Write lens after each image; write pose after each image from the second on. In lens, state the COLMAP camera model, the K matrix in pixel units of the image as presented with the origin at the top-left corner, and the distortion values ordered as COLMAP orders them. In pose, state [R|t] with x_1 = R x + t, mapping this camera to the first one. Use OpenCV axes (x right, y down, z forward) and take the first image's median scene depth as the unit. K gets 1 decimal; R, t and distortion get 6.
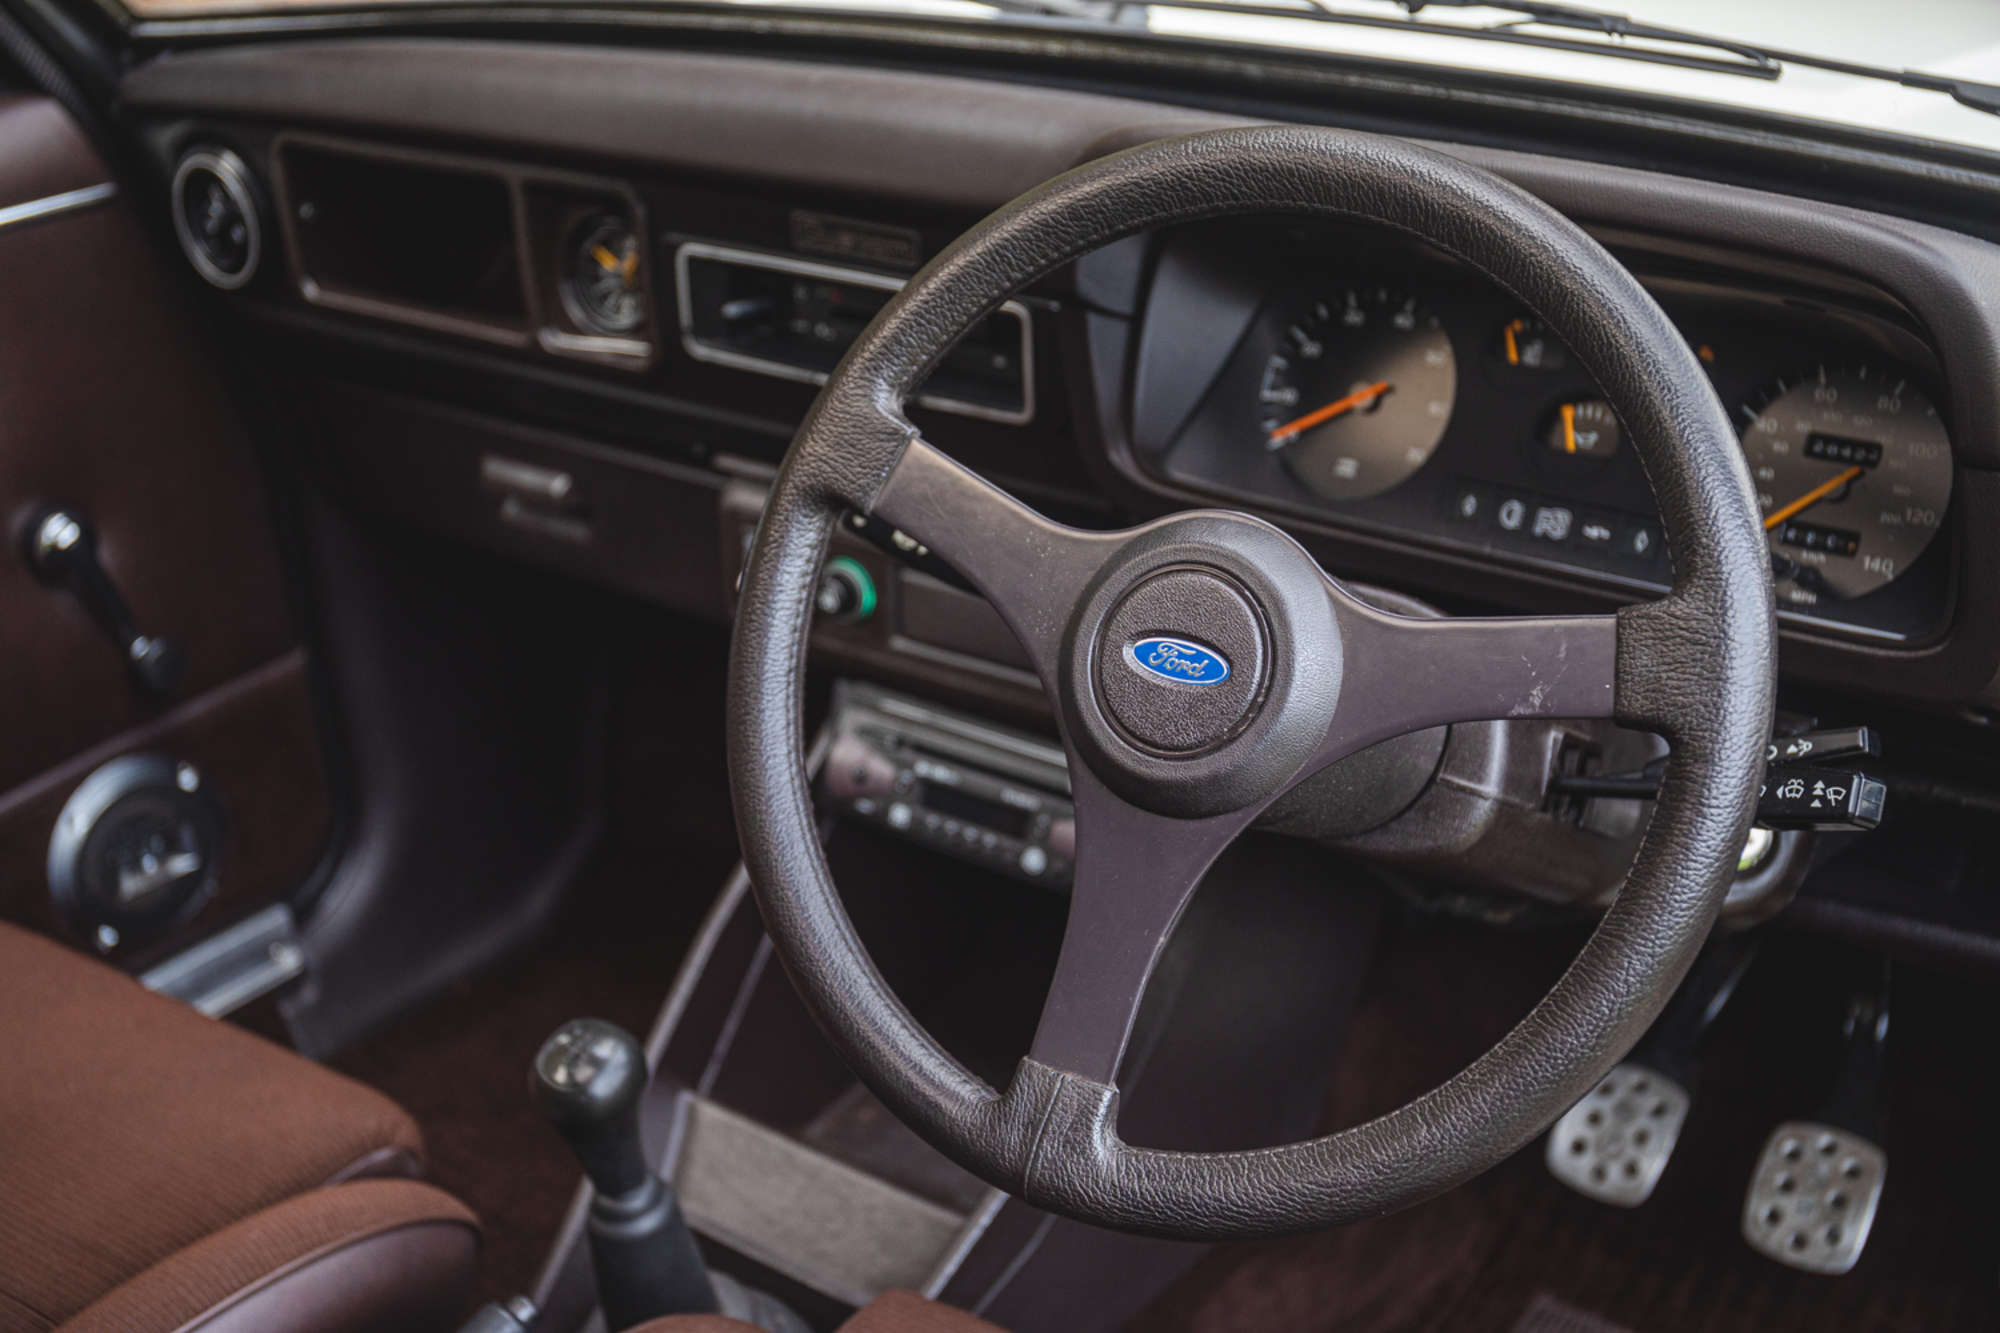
lens RADIAL K [[2543.1, 0, 1000.0], [0, 2543.1, 666.5], [0, 0, 1]] dist [0.000023, 0.299766]
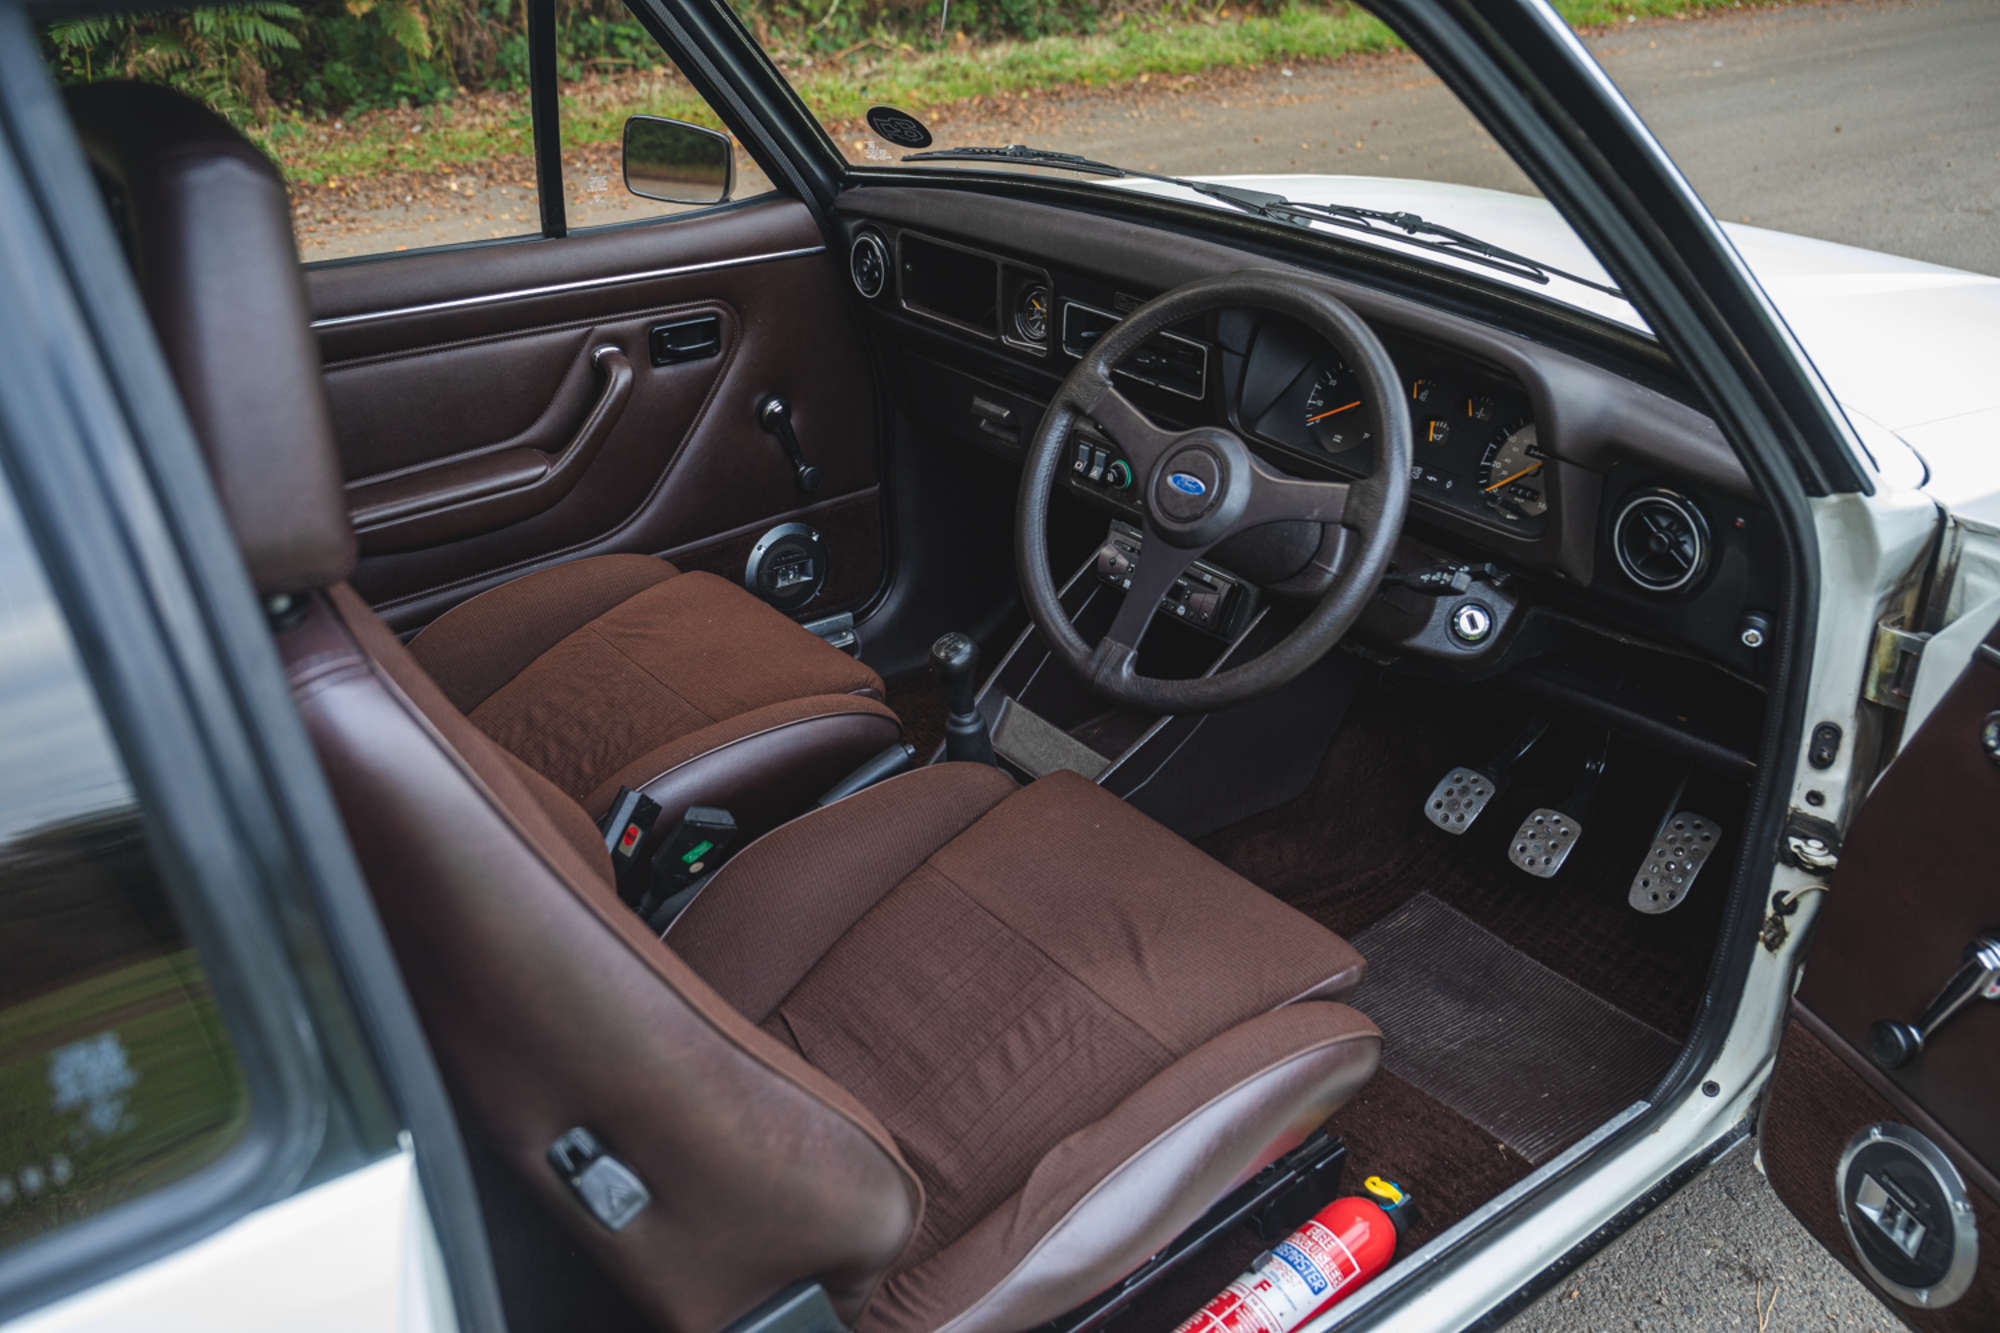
lens RADIAL K [[1843.5, 0, 1000.0], [0, 1843.5, 666.5], [0, 0, 1]] dist [-0.012778, -0.000277]
pose [[0.962543, 0.161489, -0.217791, 0.201102], [-0.157784, 0.986874, 0.034416, 0.089543], [0.220490, 0.001237, 0.975388, -0.503929]]
